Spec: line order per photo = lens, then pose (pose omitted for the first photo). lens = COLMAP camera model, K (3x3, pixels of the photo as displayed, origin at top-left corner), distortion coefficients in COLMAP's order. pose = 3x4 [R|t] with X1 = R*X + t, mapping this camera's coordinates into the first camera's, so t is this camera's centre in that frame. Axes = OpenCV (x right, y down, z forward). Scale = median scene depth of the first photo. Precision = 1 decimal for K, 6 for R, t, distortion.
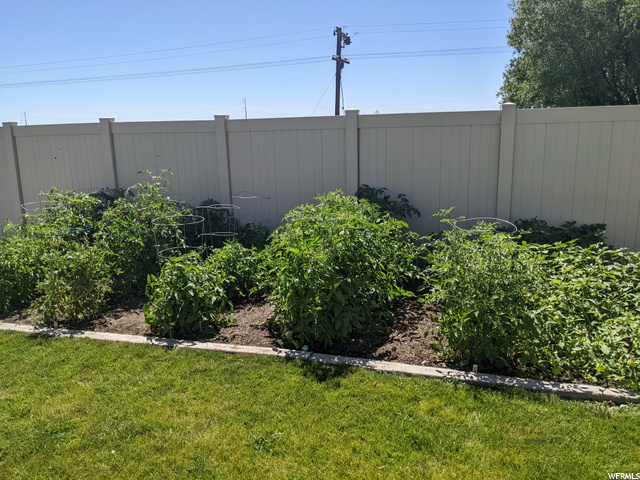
lens RADIAL K [[514.9, 0, 320.0], [0, 514.9, 240.0], [0, 0, 1]] dist [0.016562, -0.003211]
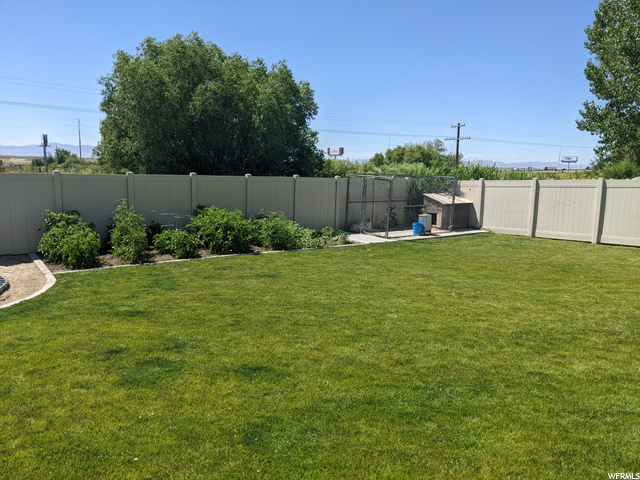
lens RADIAL K [[501.5, 0, 321.8], [0, 501.5, 250.3], [0, 0, 1]] dist [0.054456, -0.086441]
pose [[0.605263, -0.087349, 0.791219, -1.954239], [0.121682, 0.992432, 0.016478, 0.185565], [-0.786670, 0.086304, 0.611311, -1.170000]]
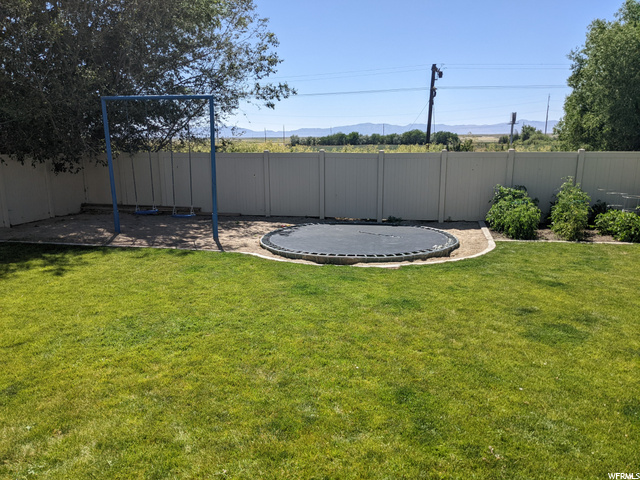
lens RADIAL K [[514.9, 0, 320.0], [0, 514.9, 240.0], [0, 0, 1]] dist [0.016562, -0.003211]
pose [[0.996892, 0.007422, 0.078432, -1.995253], [-0.006501, 0.999907, -0.011994, 0.214185], [-0.078514, 0.011447, 0.996847, -1.380422]]
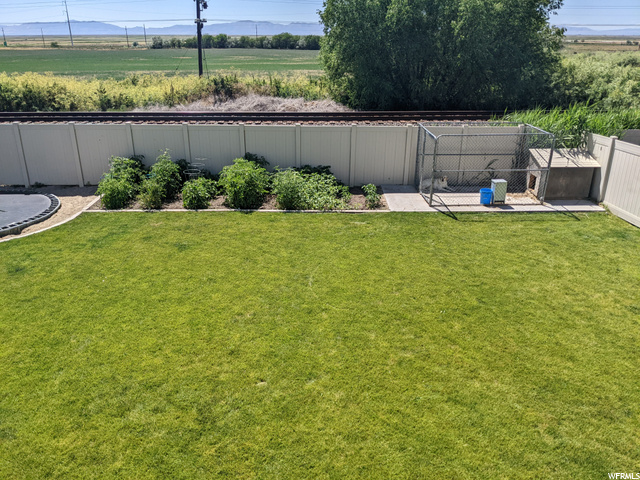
lens RADIAL K [[514.9, 0, 320.0], [0, 514.9, 240.0], [0, 0, 1]] dist [0.016562, -0.003211]
pose [[0.957355, -0.077581, 0.278304, -0.439709], [0.030678, 0.985124, 0.169086, -0.135260], [-0.287281, -0.153337, 0.945493, -2.227539]]
